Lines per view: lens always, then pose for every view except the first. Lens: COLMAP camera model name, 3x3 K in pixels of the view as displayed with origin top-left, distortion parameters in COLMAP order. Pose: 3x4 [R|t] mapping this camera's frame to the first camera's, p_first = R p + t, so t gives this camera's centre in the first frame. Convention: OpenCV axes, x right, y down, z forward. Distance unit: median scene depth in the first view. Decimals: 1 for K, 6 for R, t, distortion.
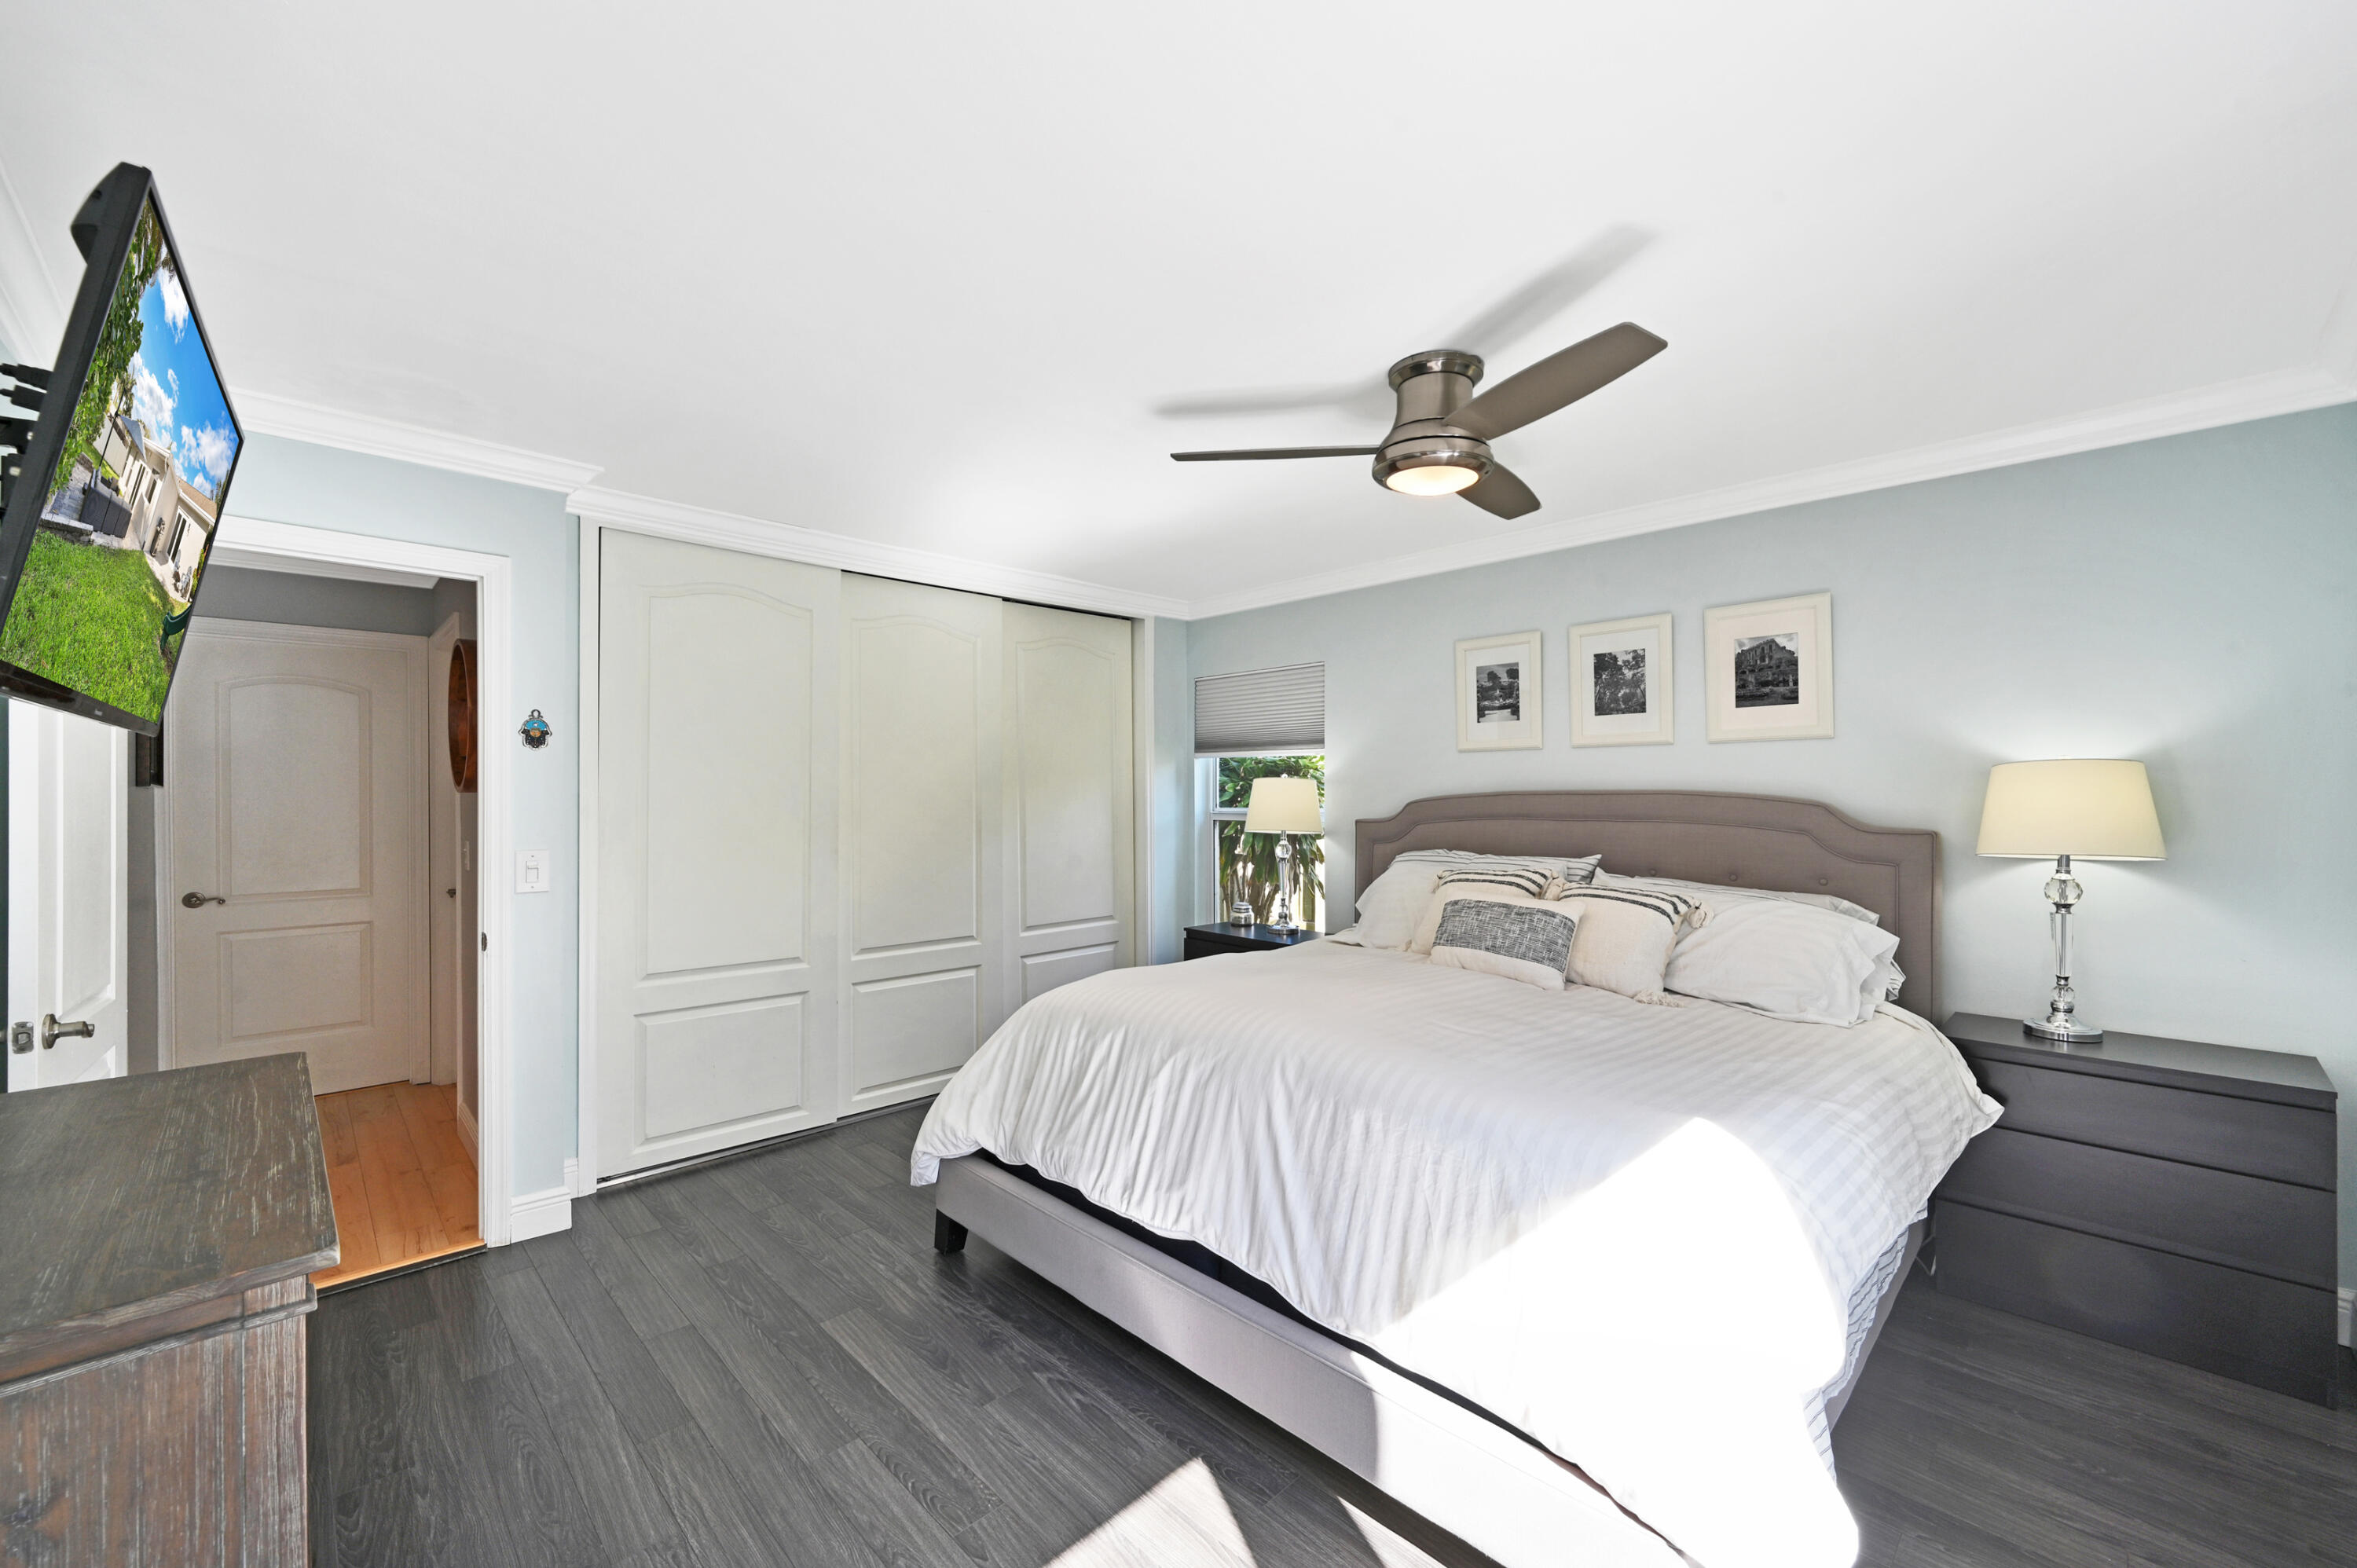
lens RADIAL K [[941.3, 0, 1191.2], [0, 941.3, 782.5], [0, 0, 1]] dist [-0.001569, 0.000149]
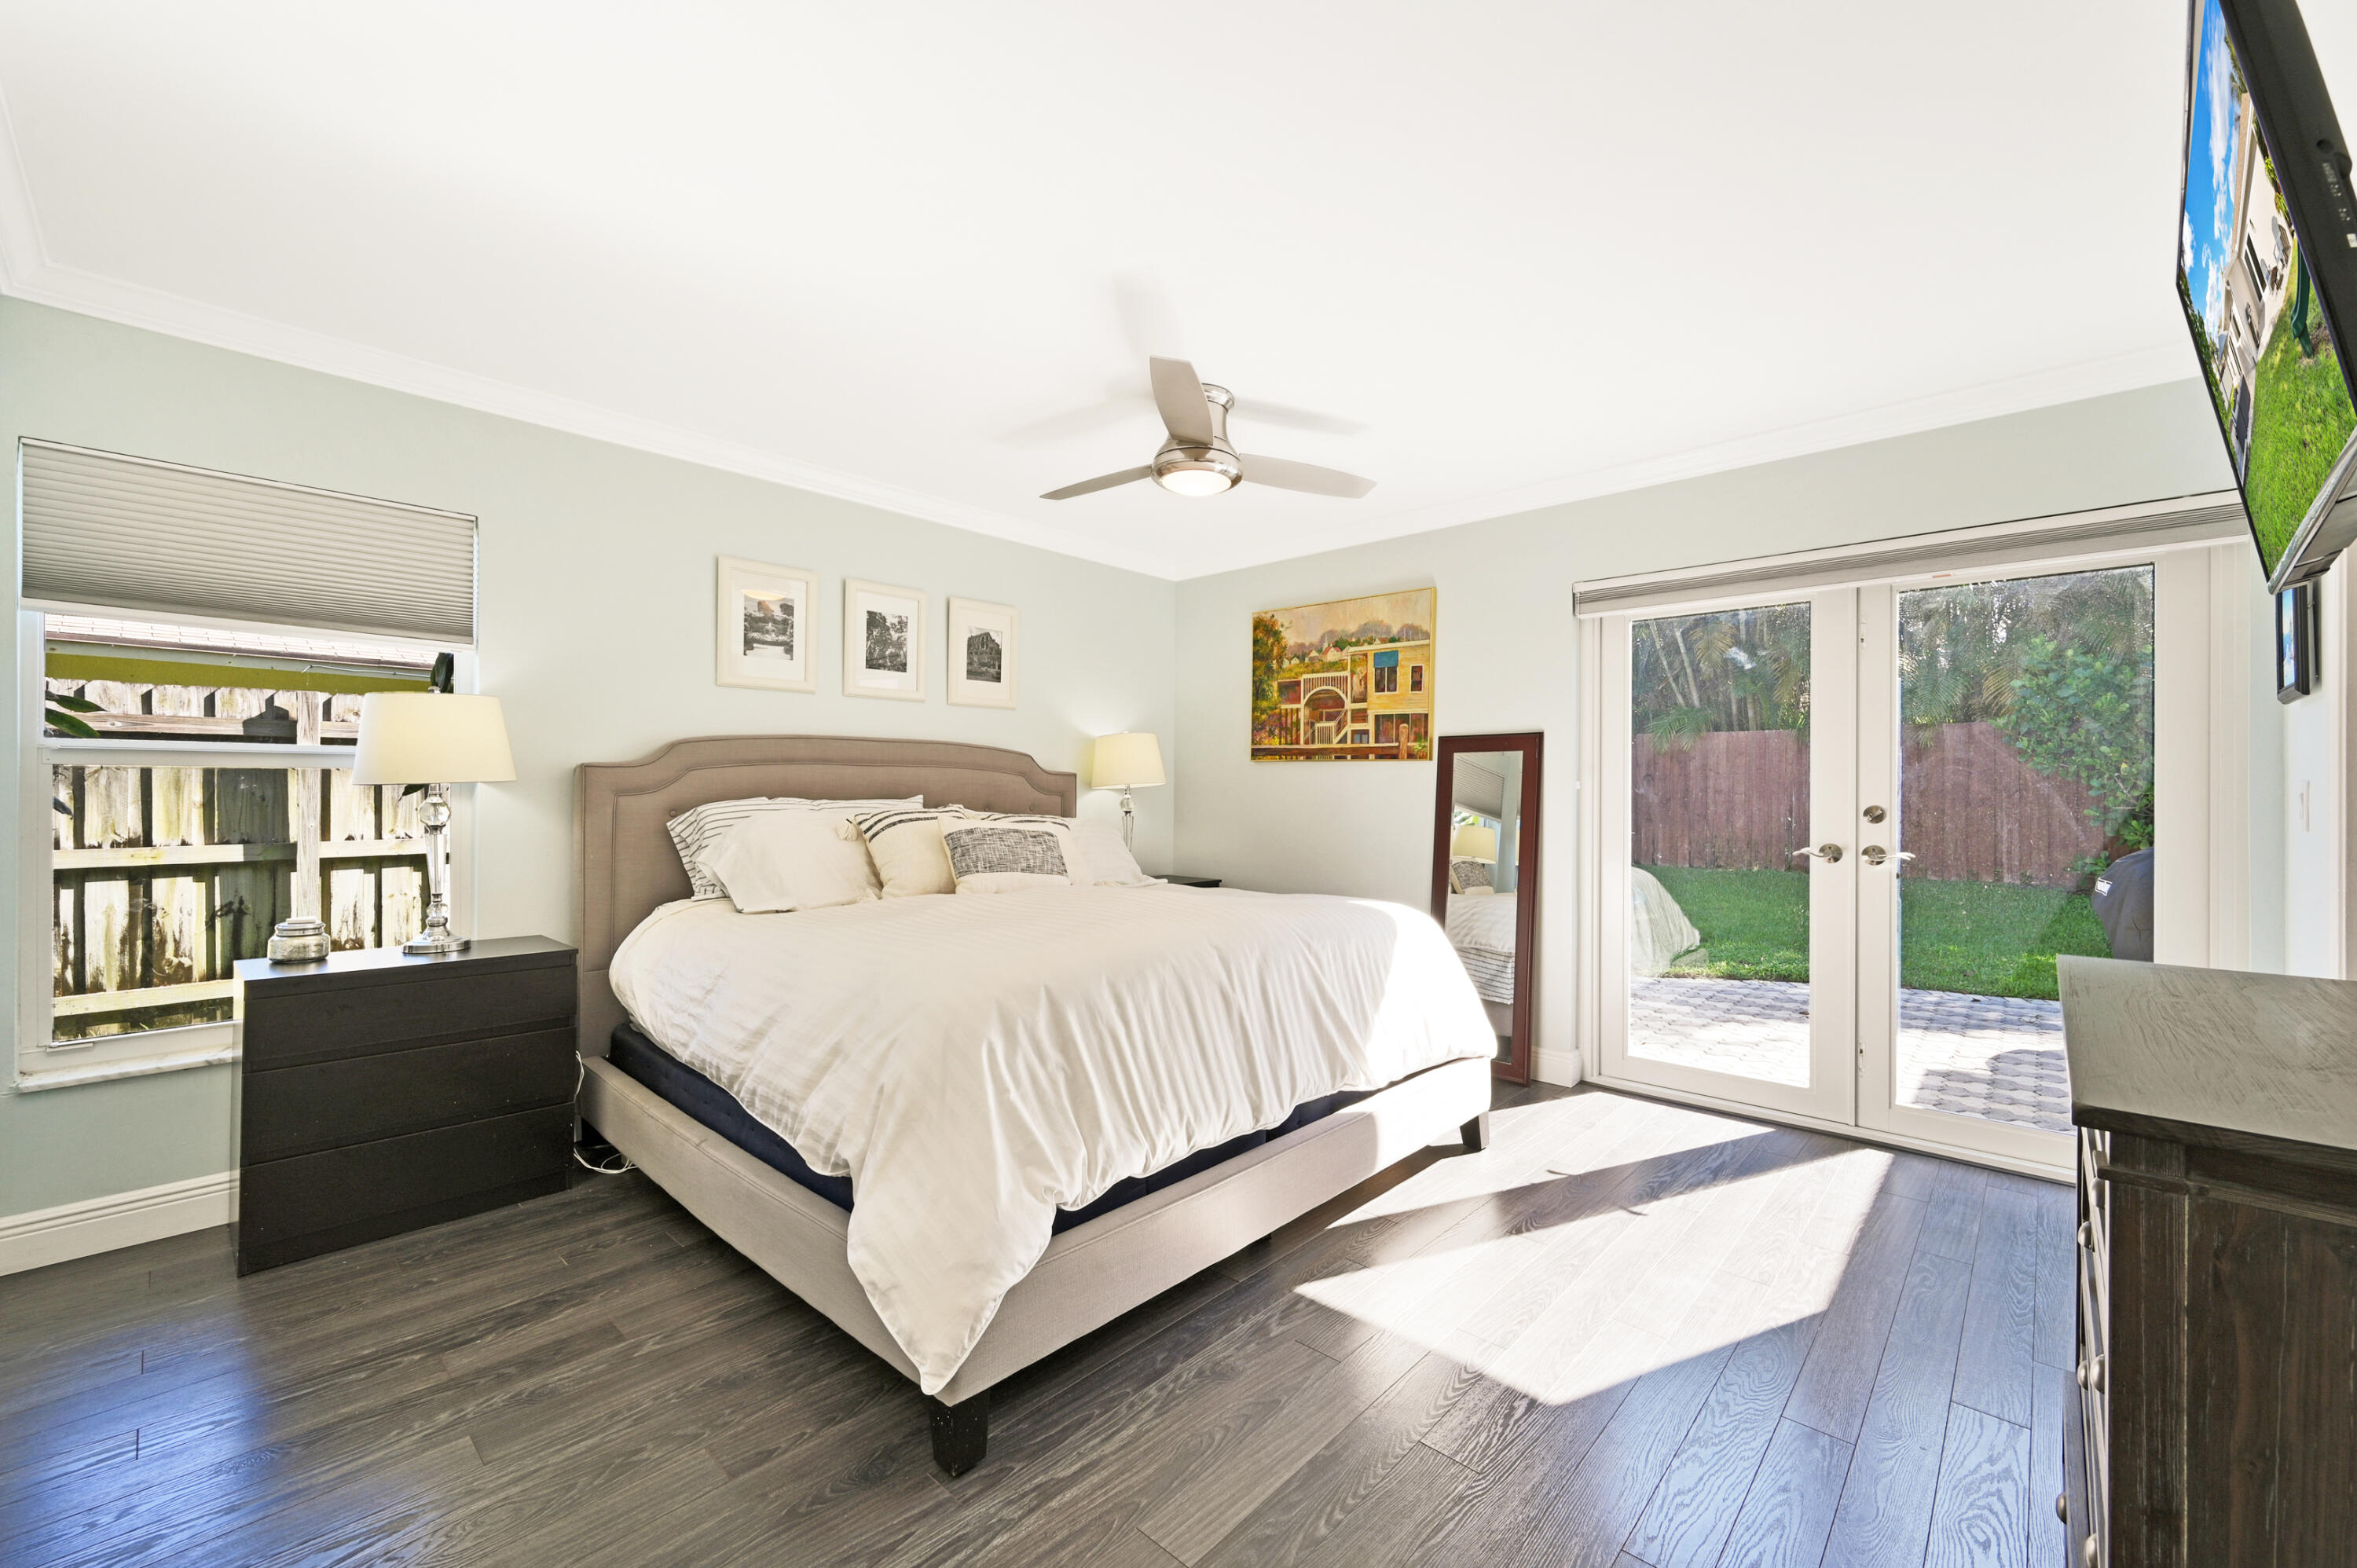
lens RADIAL K [[941.3, 0, 1172.5], [0, 941.3, 798.1], [0, 0, 1]] dist [-0.001569, 0.000149]
pose [[-0.058198, -0.004539, 0.998295, -0.677665], [-0.014786, 0.999884, 0.003684, 0.069183], [-0.998196, -0.014546, -0.058258, 0.735807]]
